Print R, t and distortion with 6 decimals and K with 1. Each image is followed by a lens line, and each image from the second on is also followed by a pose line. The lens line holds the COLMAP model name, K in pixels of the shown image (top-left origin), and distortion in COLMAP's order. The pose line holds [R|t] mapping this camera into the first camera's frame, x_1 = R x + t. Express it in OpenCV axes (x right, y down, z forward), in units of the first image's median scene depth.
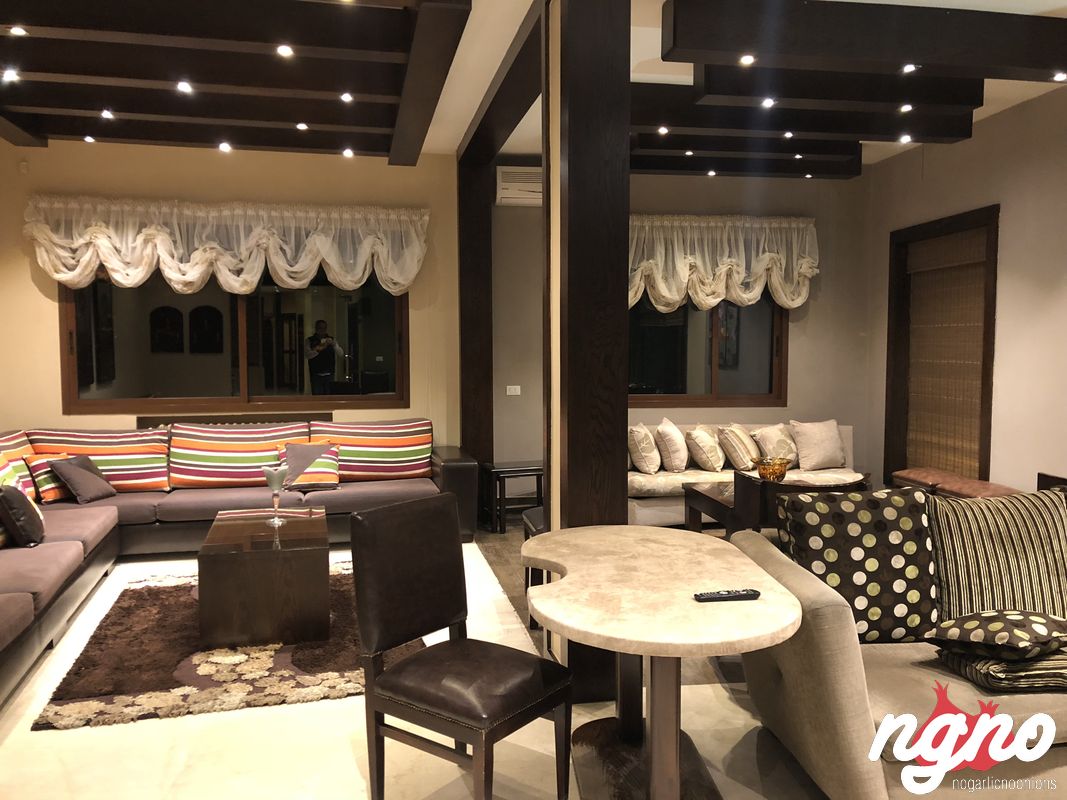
lens RADIAL K [[869.6, 0, 537.8], [0, 869.6, 395.5], [0, 0, 1]] dist [0.037677, -0.045712]
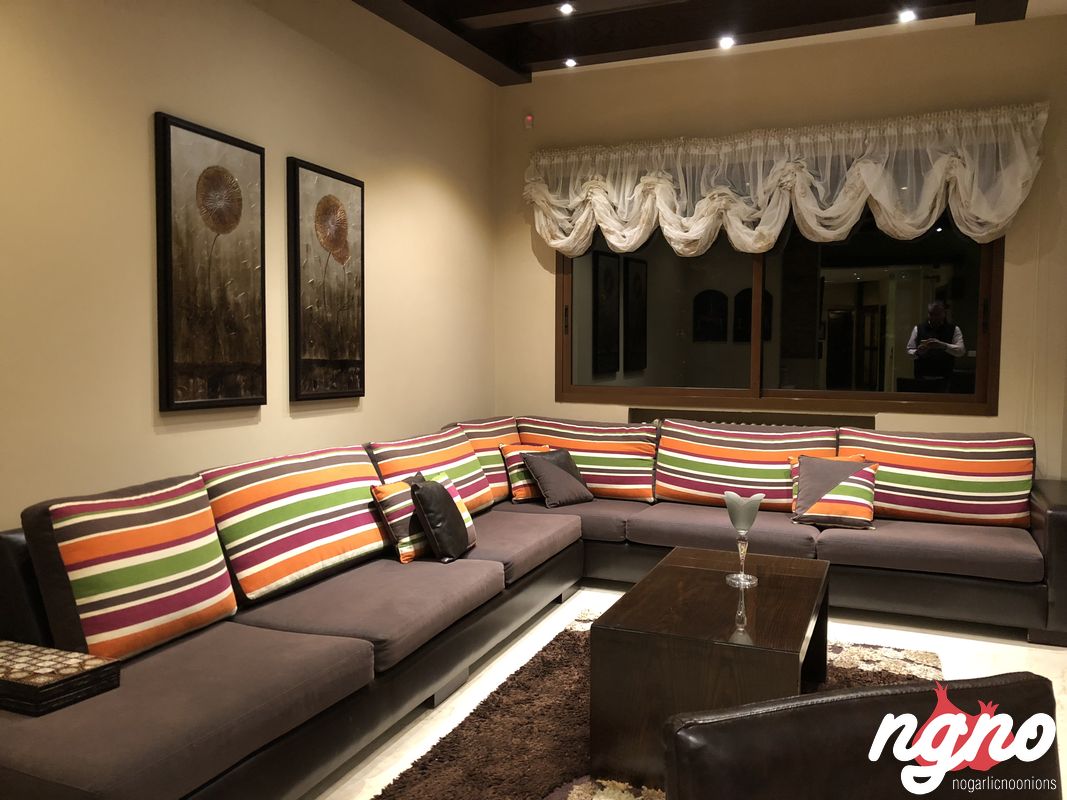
lens RADIAL K [[869.6, 0, 544.8], [0, 869.6, 398.7], [0, 0, 1]] dist [0.037677, -0.045712]
pose [[0.797240, 0.042051, -0.602196, -0.028288], [-0.040956, 0.999040, 0.015542, 0.006542], [0.602272, 0.012272, 0.798197, 0.323727]]
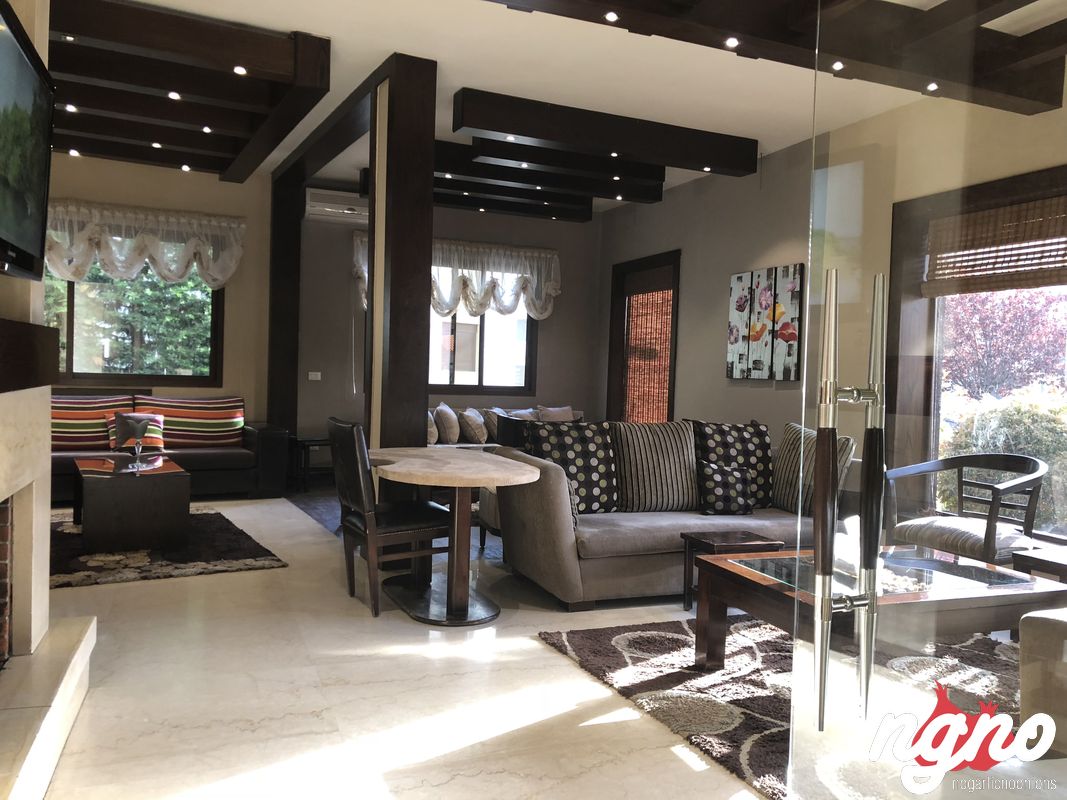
lens RADIAL K [[869.6, 0, 547.8], [0, 869.6, 388.6], [0, 0, 1]] dist [0.037677, -0.045712]
pose [[0.959231, 0.023732, 0.281625, -0.071662], [-0.014440, 0.999282, -0.035026, 0.060205], [-0.282254, 0.029531, 0.958885, -0.286731]]
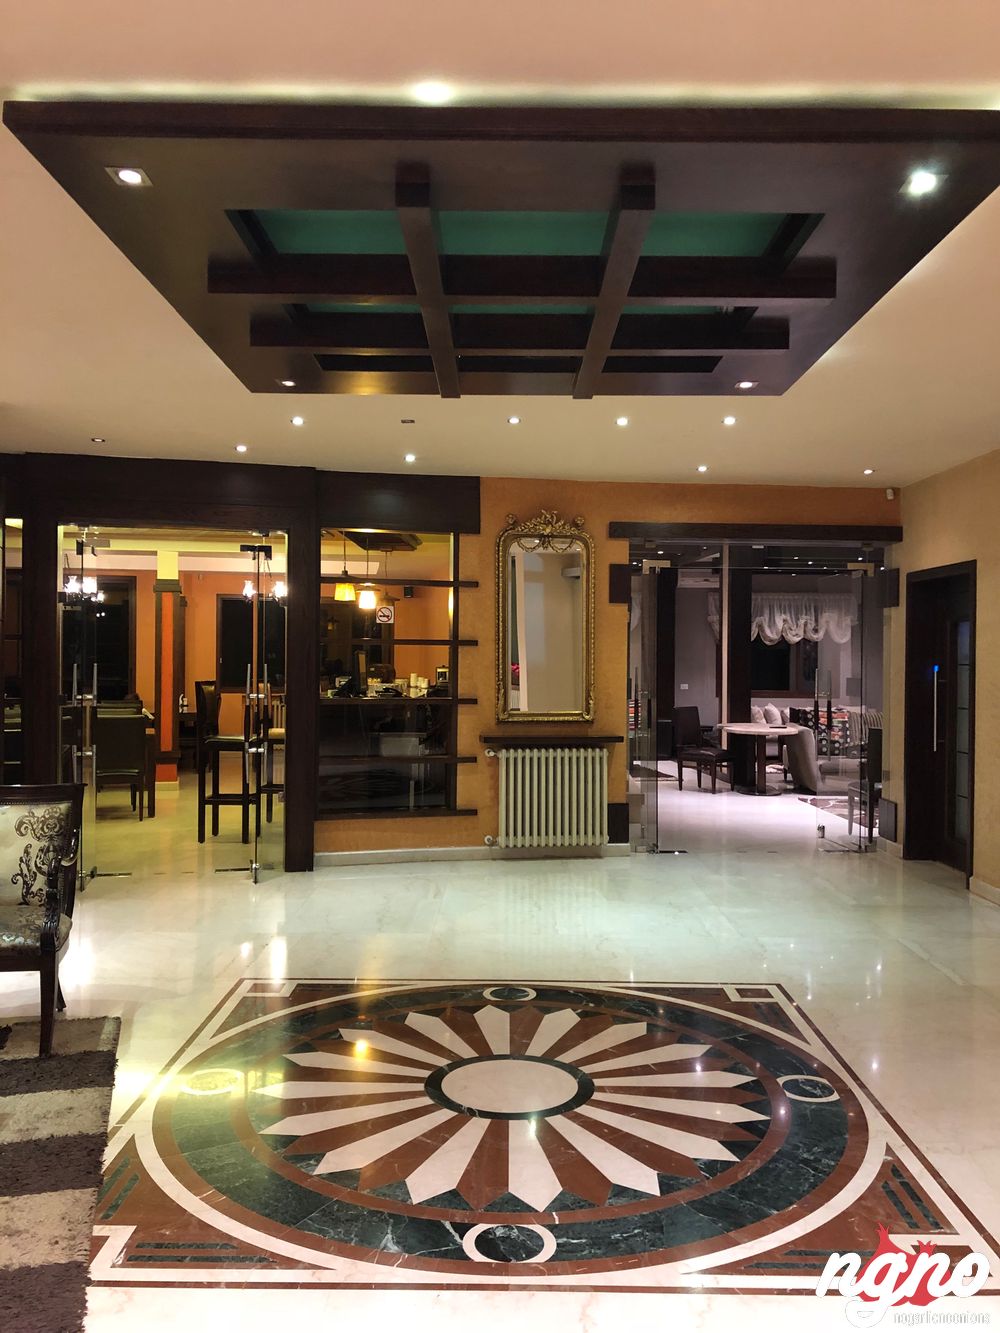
lens RADIAL K [[1086.4, 0, 499.5], [0, 1086.4, 664.2], [0, 0, 1]] dist [0.037677, -0.045712]
pose [[0.993126, 0.006732, -0.116855, -0.188438], [-0.013717, 0.998159, -0.059077, 0.109718], [0.116242, 0.060274, 0.991390, -1.679612]]
